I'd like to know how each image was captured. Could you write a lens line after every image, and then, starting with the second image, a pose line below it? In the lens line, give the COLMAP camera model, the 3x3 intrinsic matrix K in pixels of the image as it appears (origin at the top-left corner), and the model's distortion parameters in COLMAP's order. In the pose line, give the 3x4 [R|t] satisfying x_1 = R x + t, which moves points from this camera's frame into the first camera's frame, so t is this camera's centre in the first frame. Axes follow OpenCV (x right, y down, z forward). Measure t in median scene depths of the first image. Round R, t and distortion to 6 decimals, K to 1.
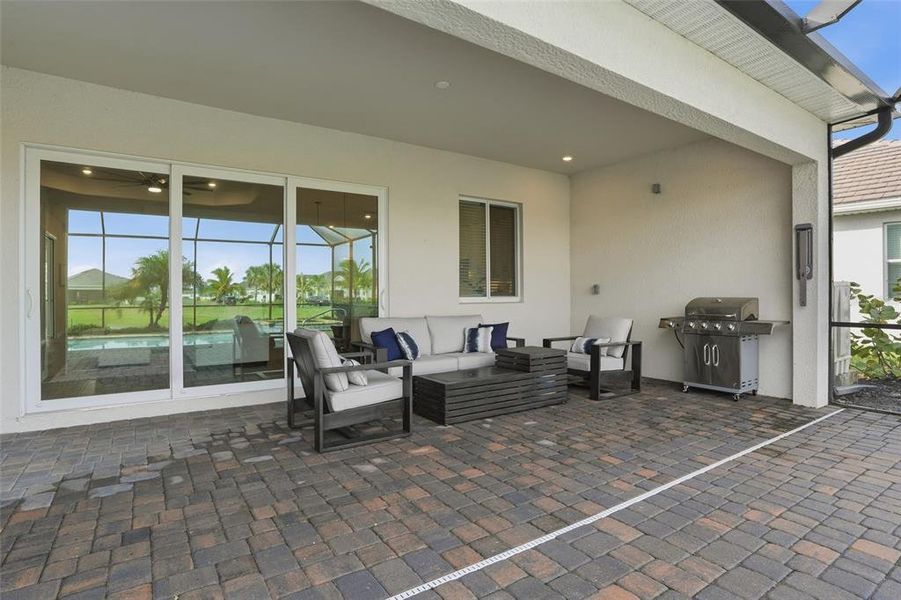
lens RADIAL K [[466.3, 0, 446.0], [0, 466.3, 301.6], [0, 0, 1]] dist [-0.020718, 0.001023]
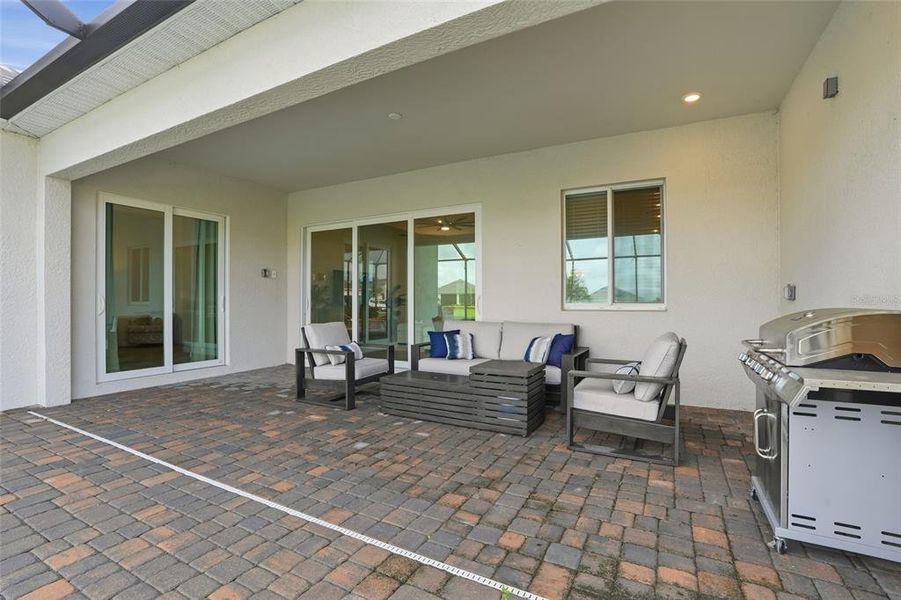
lens RADIAL K [[417.3, 0, 446.9], [0, 417.3, 296.1], [0, 0, 1]] dist [-0.036206, 0.001992]
pose [[0.446835, -0.011713, -0.894540, 1.151750], [-0.017596, 0.999606, -0.021879, -0.004098], [0.894444, 0.025516, 0.446452, 0.786709]]
